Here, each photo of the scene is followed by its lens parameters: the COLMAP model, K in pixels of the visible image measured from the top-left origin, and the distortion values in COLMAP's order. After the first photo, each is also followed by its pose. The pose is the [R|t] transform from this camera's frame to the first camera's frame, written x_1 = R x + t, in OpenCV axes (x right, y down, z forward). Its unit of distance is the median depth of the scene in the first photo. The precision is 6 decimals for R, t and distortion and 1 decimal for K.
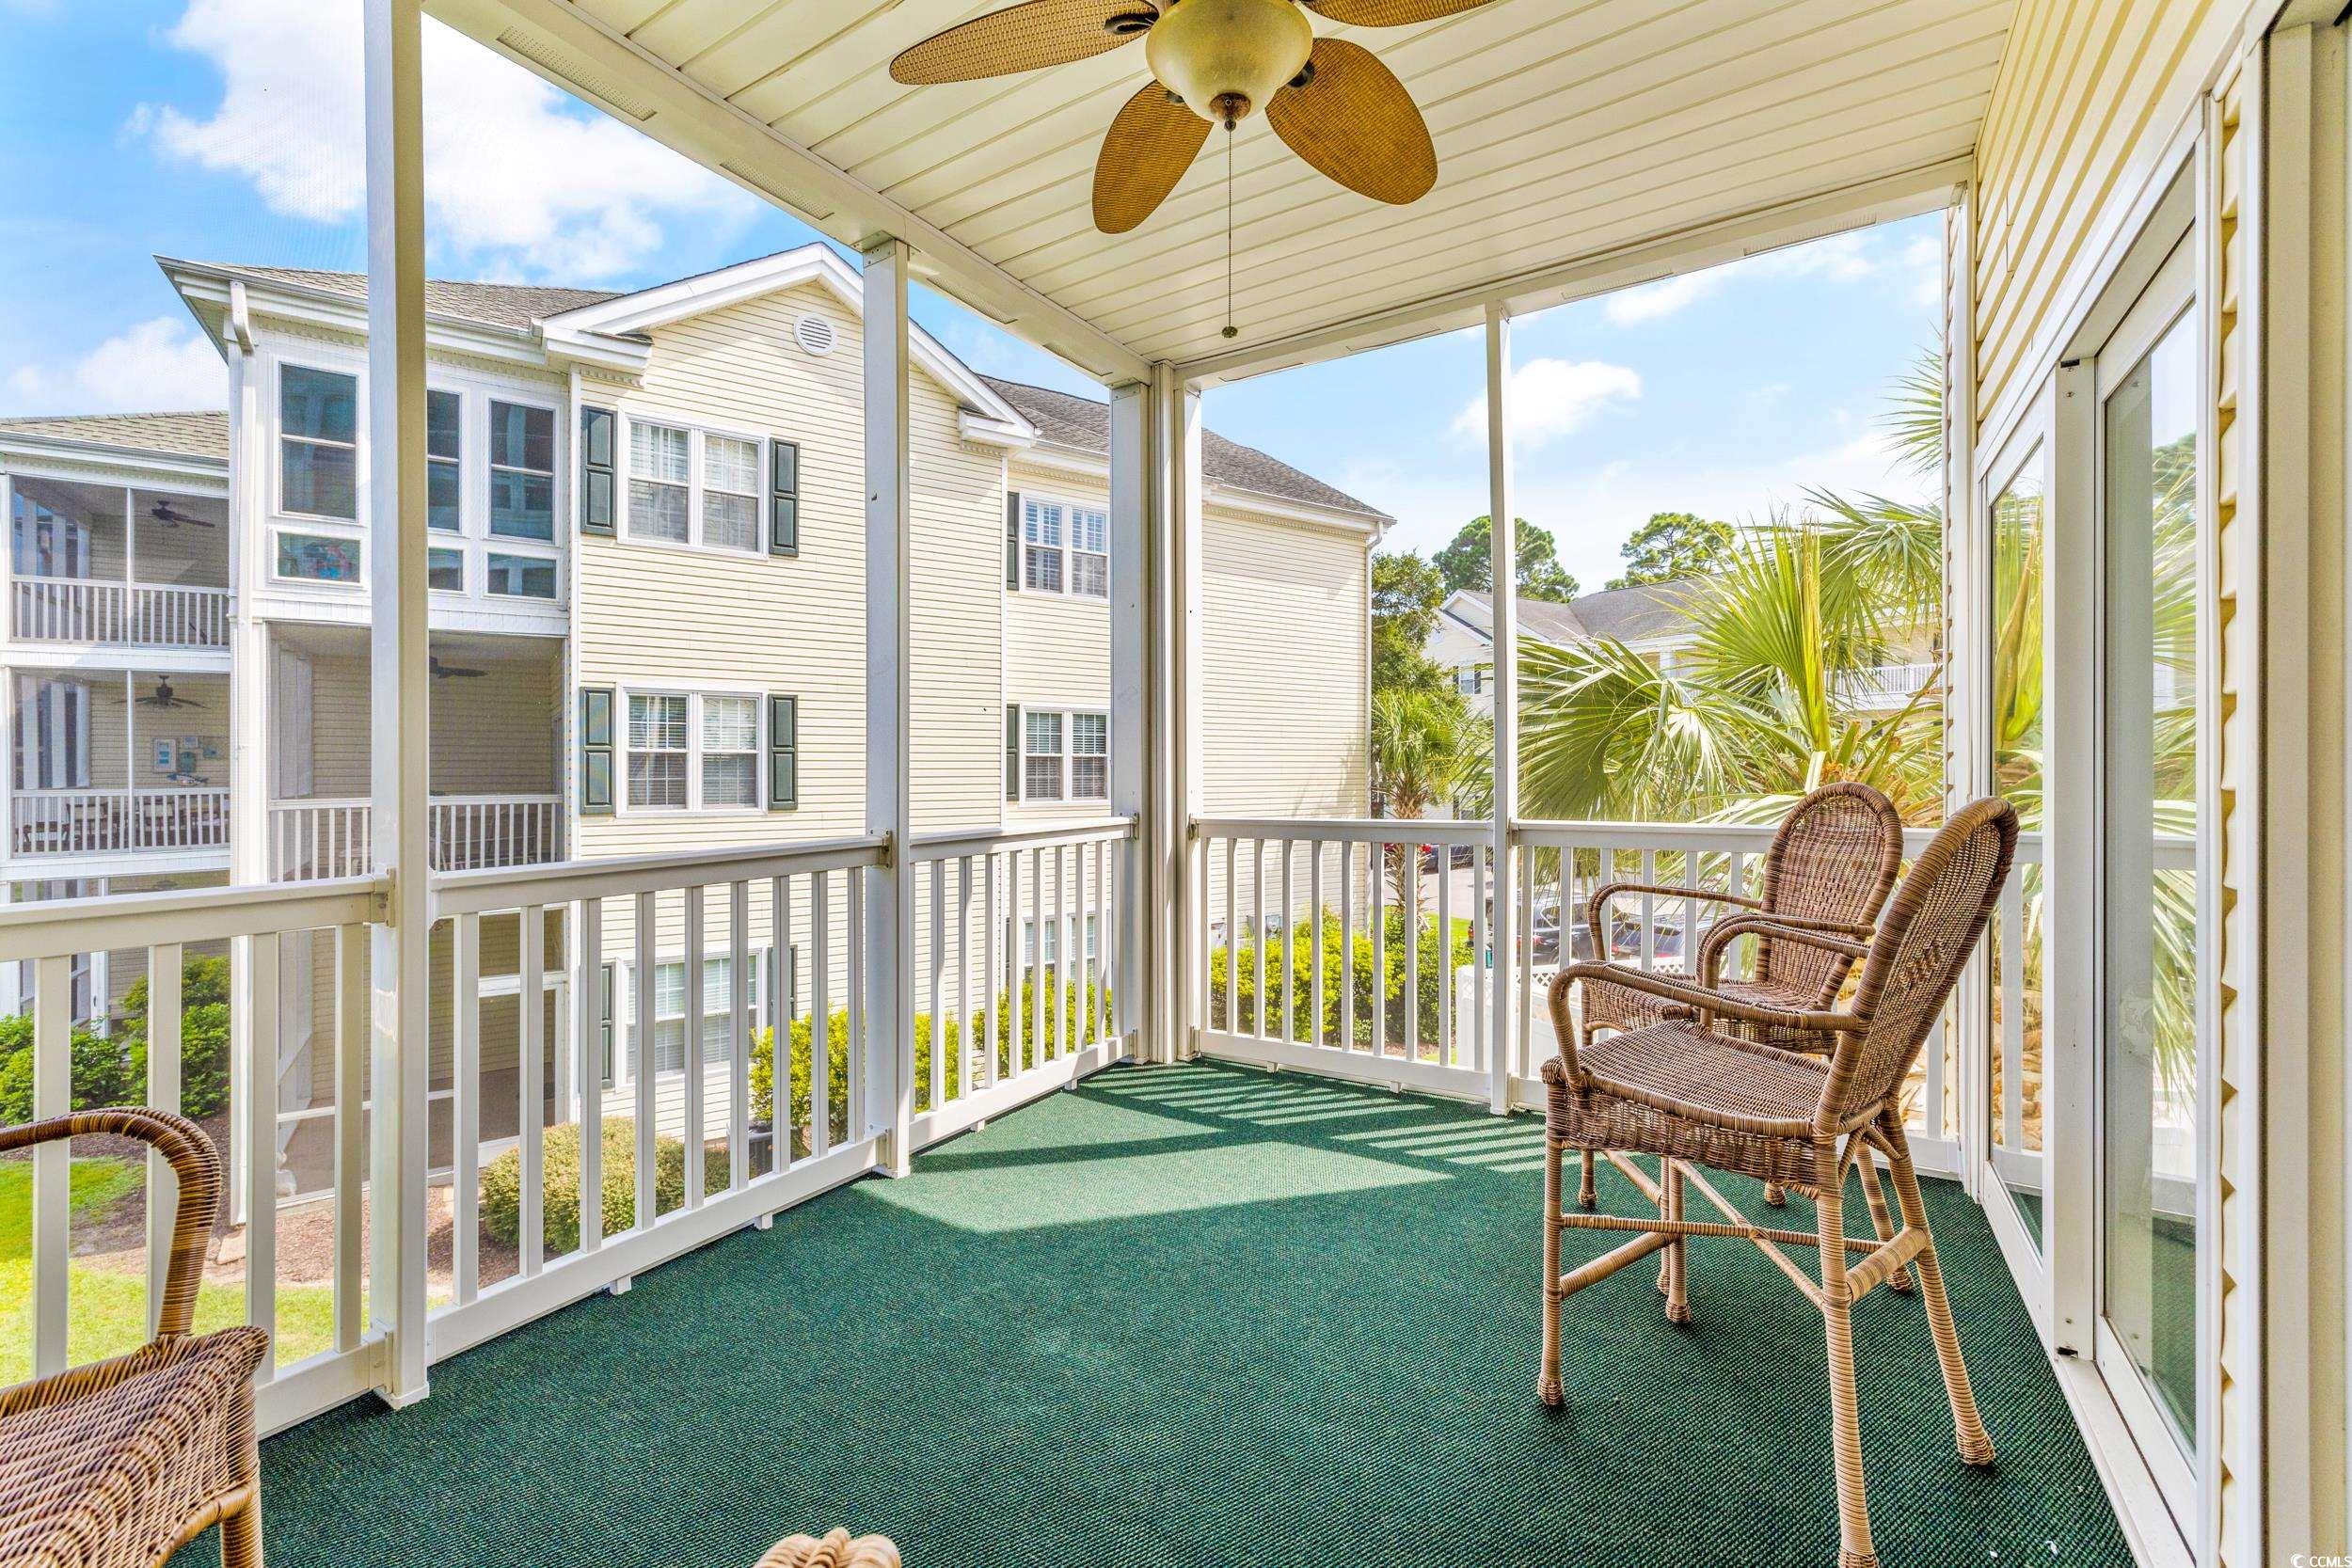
lens RADIAL K [[994.6, 0, 1170.4], [0, 994.6, 776.3], [0, 0, 1]] dist [-0.000682, -0.000039]
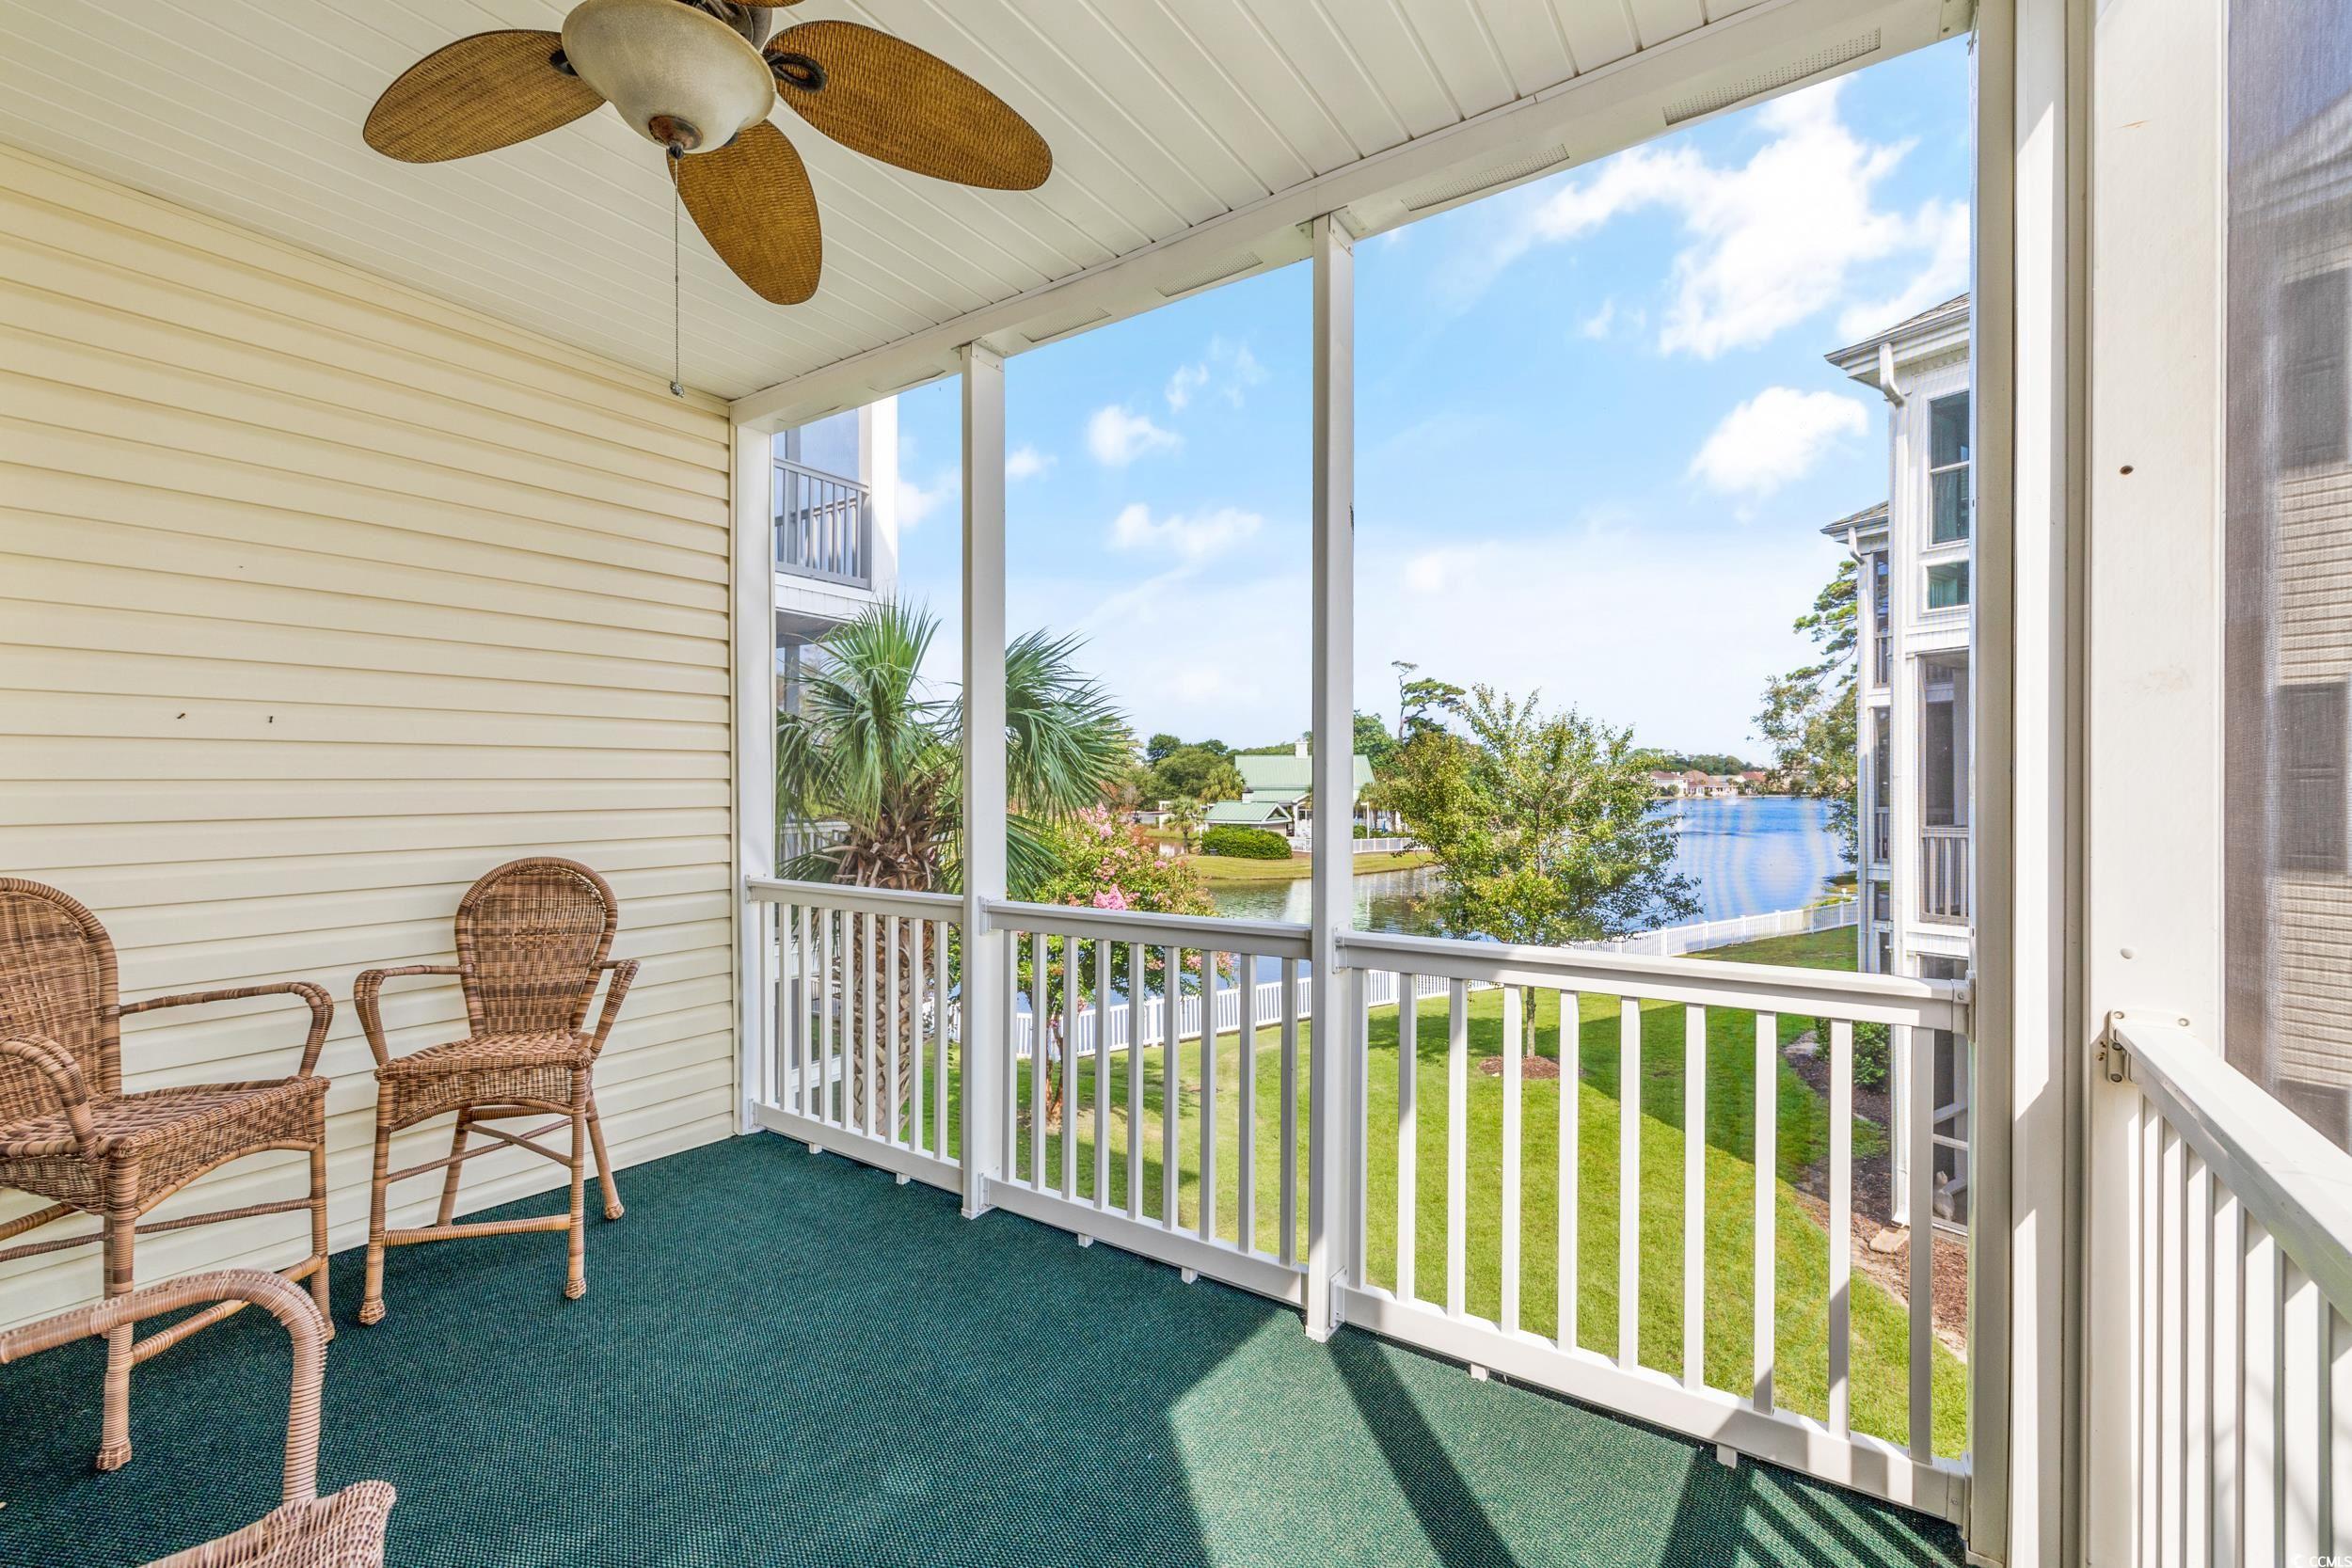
lens RADIAL K [[994.6, 0, 1168.4], [0, 994.6, 778.4], [0, 0, 1]] dist [-0.000682, -0.000039]
pose [[-0.046420, -0.002826, -0.998918, 0.422502], [-0.007548, 0.999968, -0.002478, -0.045388], [0.998893, 0.007425, -0.046440, 0.682132]]
